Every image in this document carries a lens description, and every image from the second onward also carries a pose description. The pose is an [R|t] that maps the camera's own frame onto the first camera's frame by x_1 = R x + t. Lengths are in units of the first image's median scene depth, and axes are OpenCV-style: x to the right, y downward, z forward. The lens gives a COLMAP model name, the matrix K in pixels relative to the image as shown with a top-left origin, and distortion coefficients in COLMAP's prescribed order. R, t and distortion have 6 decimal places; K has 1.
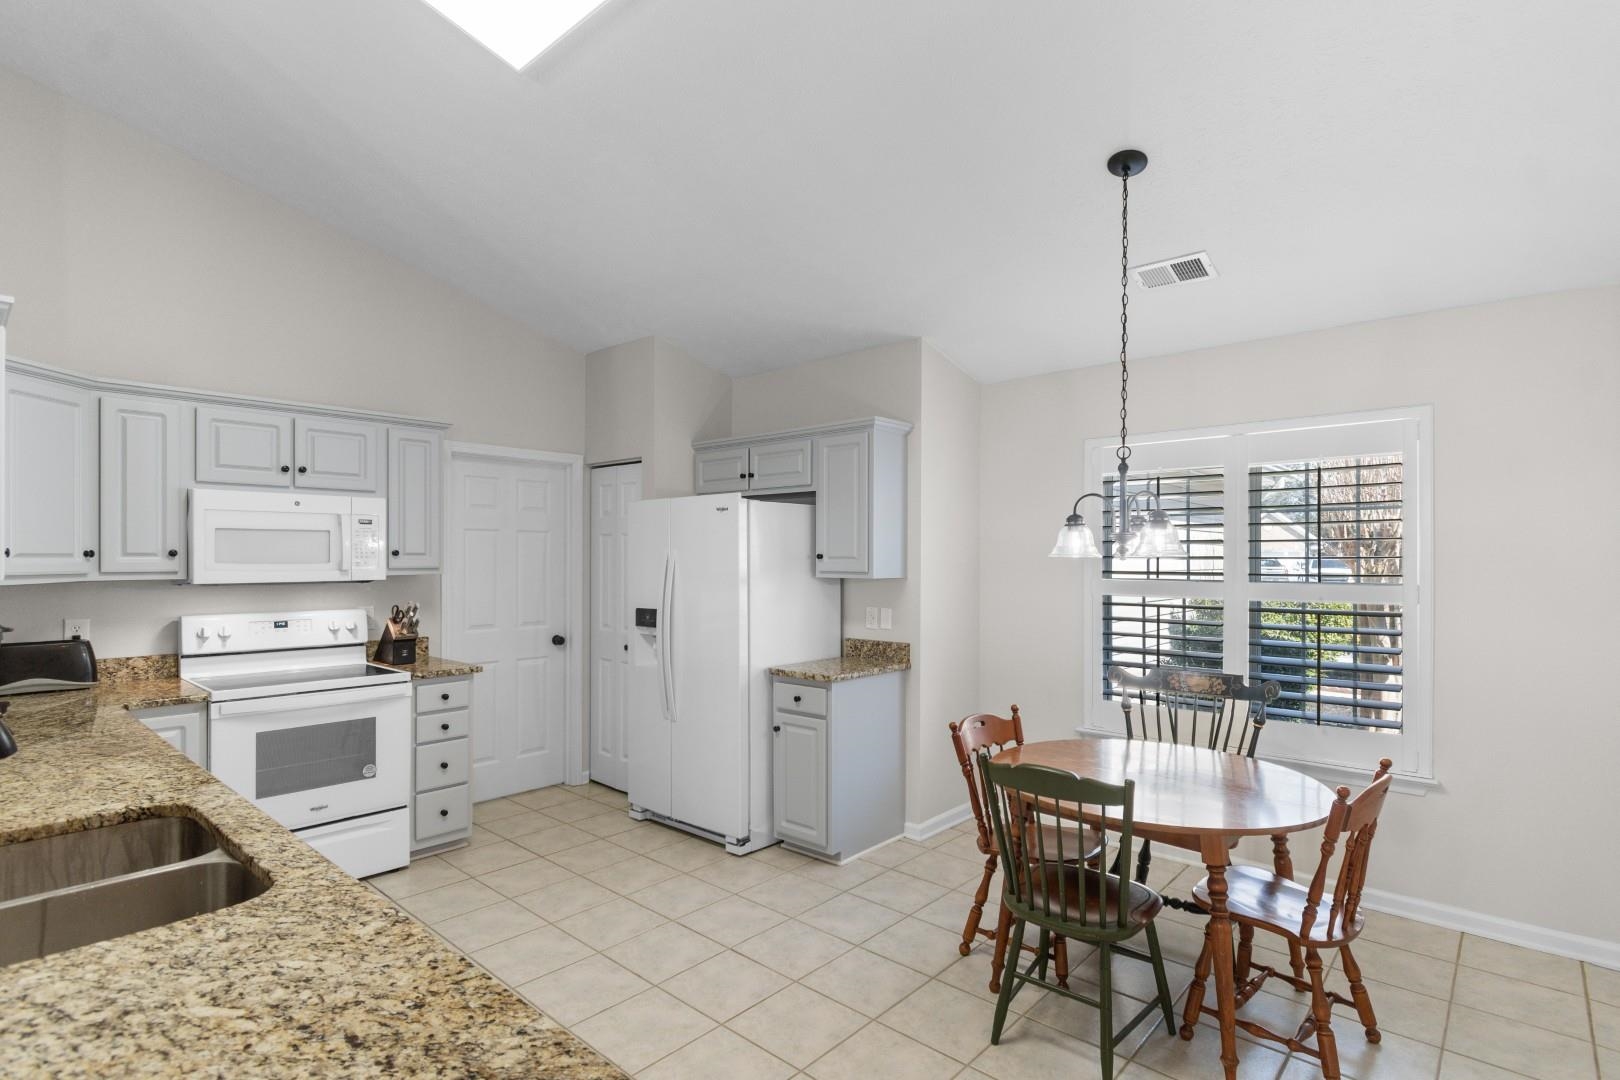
lens RADIAL K [[797.1, 0, 815.2], [0, 797.1, 559.1], [0, 0, 1]] dist [0.000174, -0.000261]
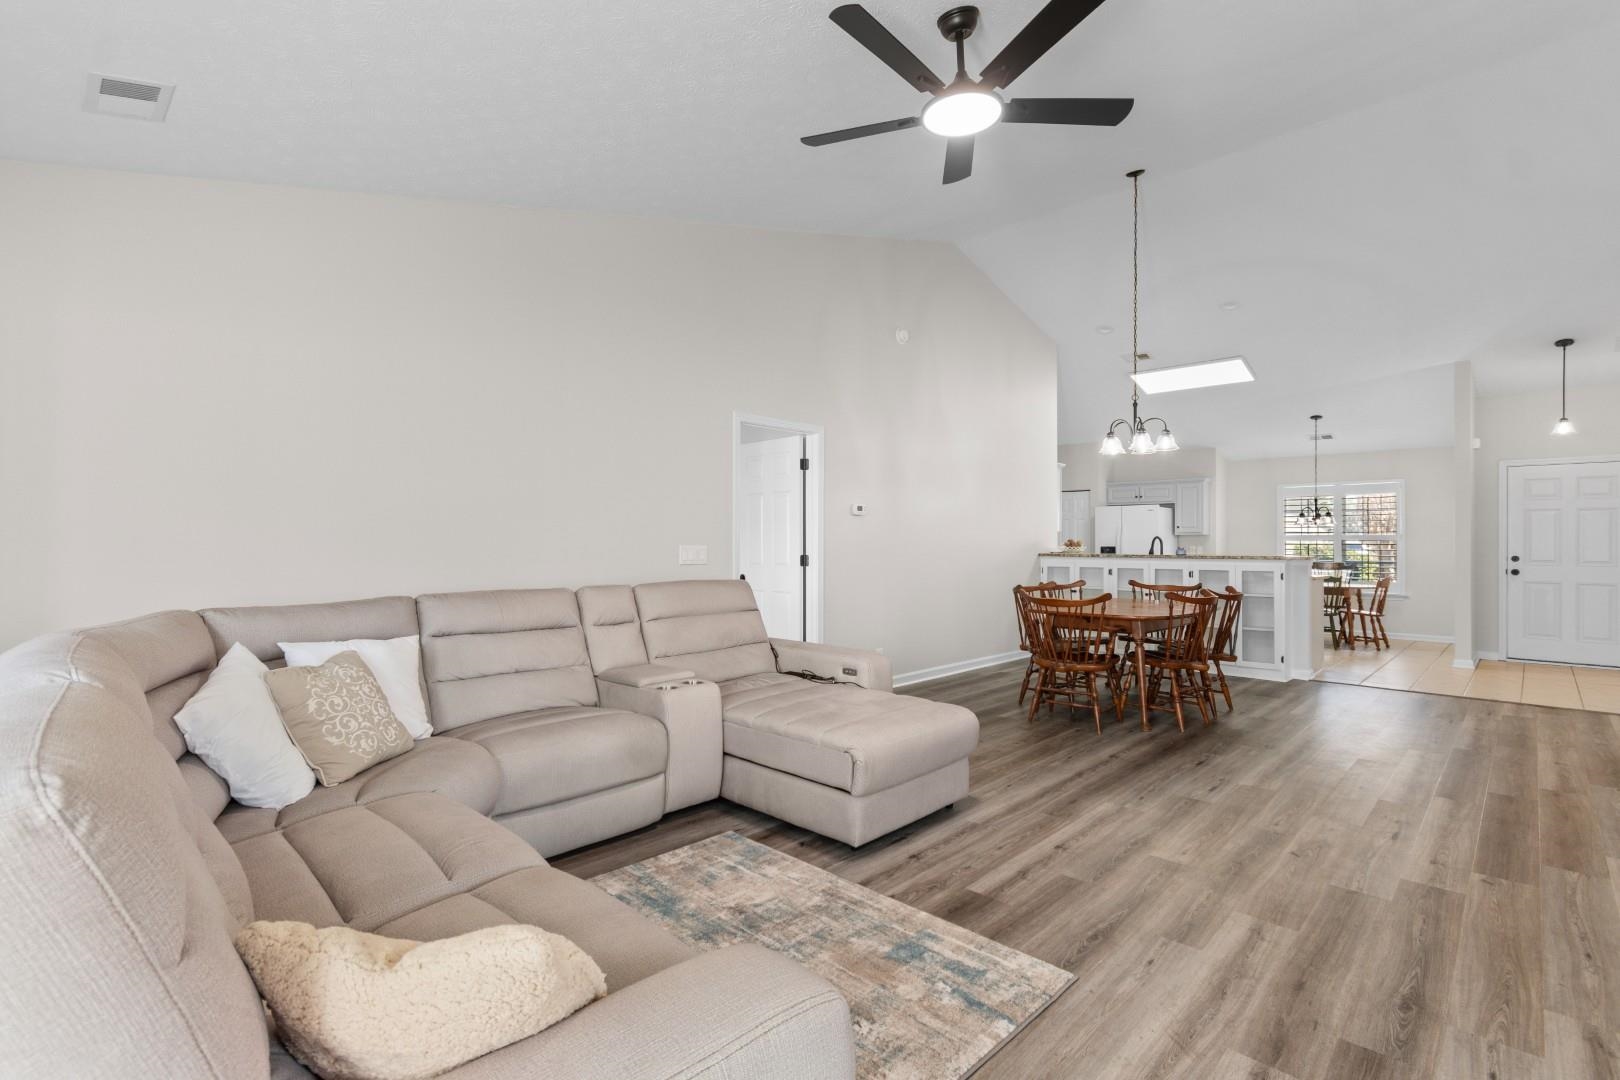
lens RADIAL K [[746.5, 0, 815.7], [0, 746.5, 535.6], [0, 0, 1]] dist [0.003681, -0.000245]
pose [[0.999123, 0.001426, -0.041838, -1.257056], [-0.001984, 0.999909, -0.013308, 0.069579], [0.041815, 0.013380, 0.999036, -1.798302]]
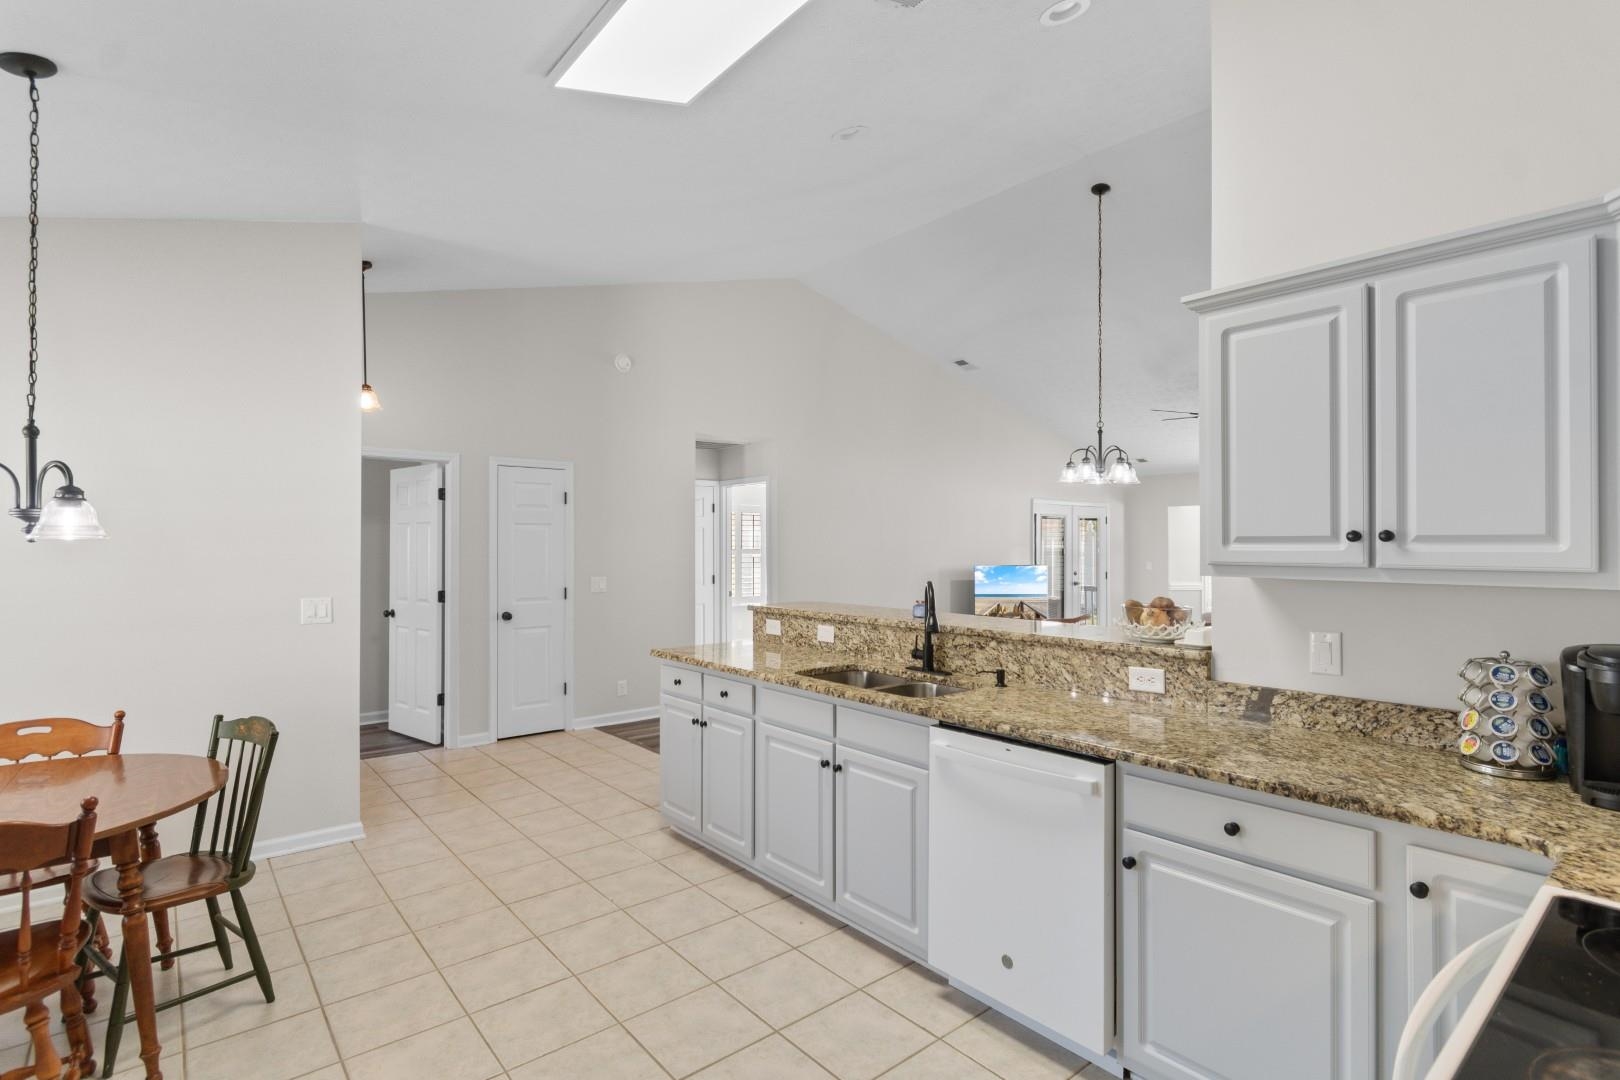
lens RADIAL K [[780.4, 0, 810.0], [0, 780.4, 540.0], [0, 0, 1]] dist [0.001965, -0.000002]
pose [[-0.988265, -0.001036, 0.152748, -0.384257], [-0.001650, 0.999991, -0.003892, -0.000228], [-0.152743, -0.004098, -0.988257, 1.193006]]
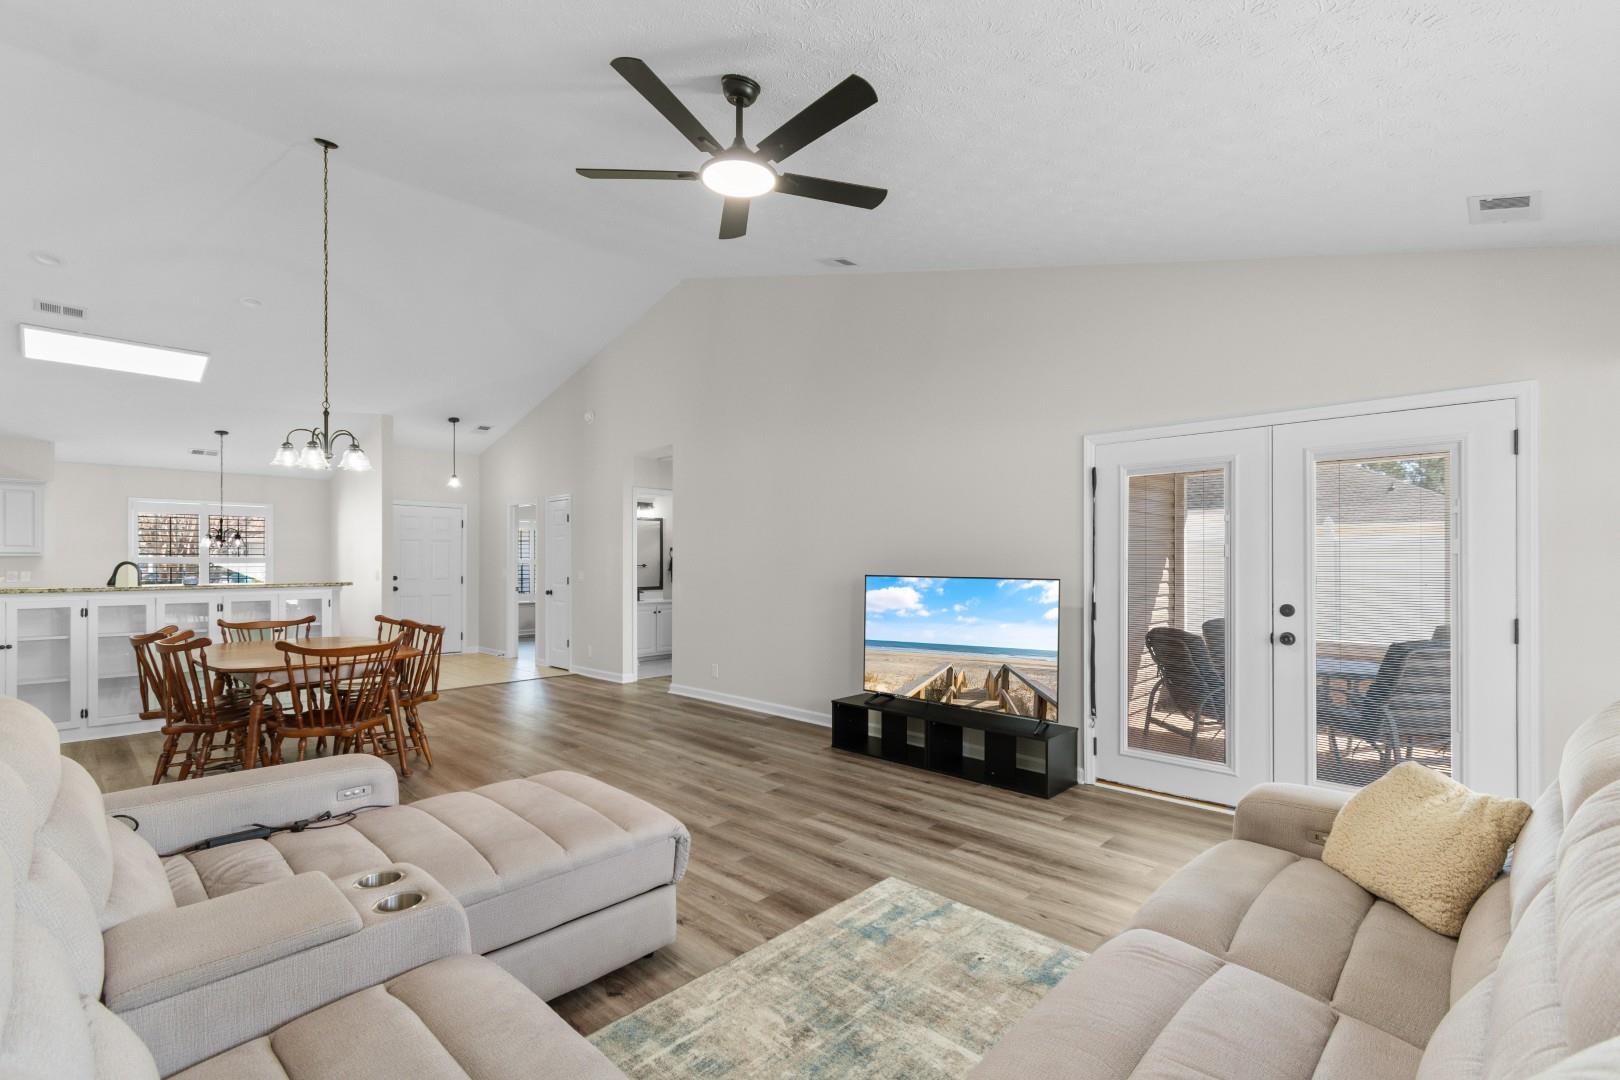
lens RADIAL K [[721.0, 0, 810.3], [0, 721.0, 556.7], [0, 0, 1]] dist [0.004800, -0.001393]
pose [[0.035121, 0.004622, 0.999372, -1.877794], [0.001291, 0.999988, -0.004670, 0.041256], [-0.999382, 0.001454, 0.035115, -1.175098]]
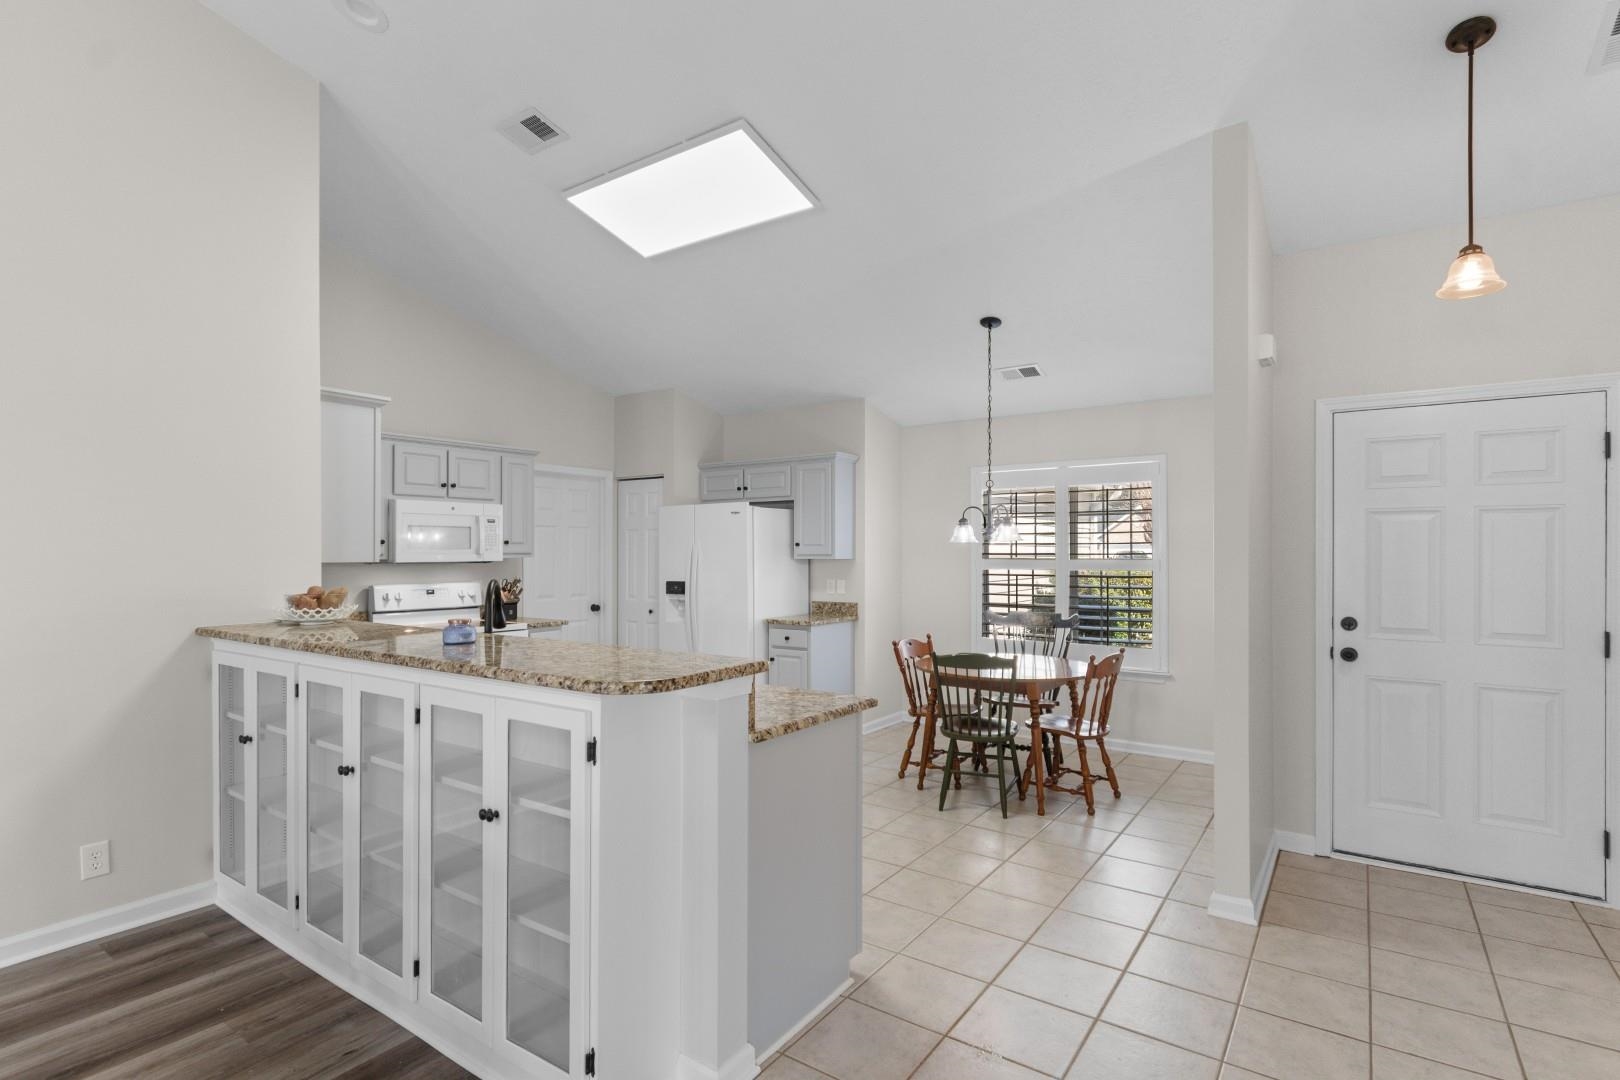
lens RADIAL K [[799.1, 0, 810.2], [0, 799.1, 549.5], [0, 0, 1]] dist [0.001449, -0.001126]
pose [[0.993237, -0.003143, 0.116059, -0.155809], [0.003880, 0.999974, -0.006126, 0.016675], [-0.116037, 0.006535, 0.993223, -0.516584]]
